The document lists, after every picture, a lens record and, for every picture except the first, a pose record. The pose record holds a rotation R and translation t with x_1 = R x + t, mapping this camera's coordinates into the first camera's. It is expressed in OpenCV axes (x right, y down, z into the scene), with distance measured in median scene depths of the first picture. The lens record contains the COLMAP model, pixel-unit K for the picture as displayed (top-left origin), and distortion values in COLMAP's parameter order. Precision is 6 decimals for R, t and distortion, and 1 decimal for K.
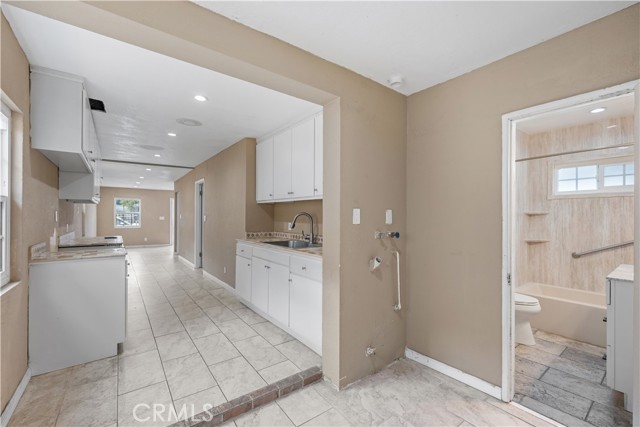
lens RADIAL K [[268.1, 0, 317.5], [0, 268.1, 215.7], [0, 0, 1]] dist [-0.000226, -0.000030]
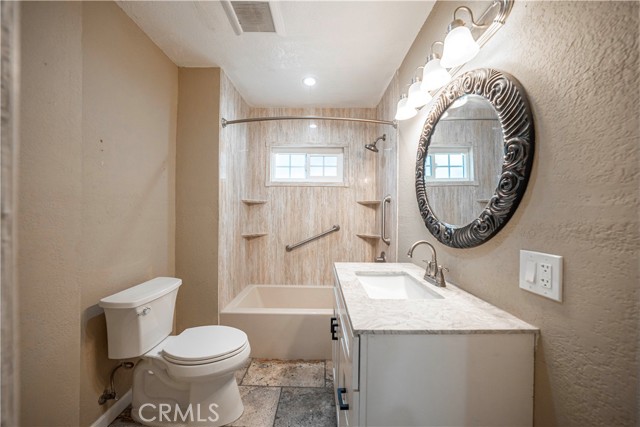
lens RADIAL K [[219.7, 0, 320.0], [0, 219.7, 213.5], [0, 0, 1]] dist [-0.008107, -0.000079]
pose [[0.601076, 0.003225, 0.799186, 0.418680], [-0.008099, 0.999965, 0.002056, 0.025643], [-0.799151, -0.007709, 0.601081, 0.455476]]
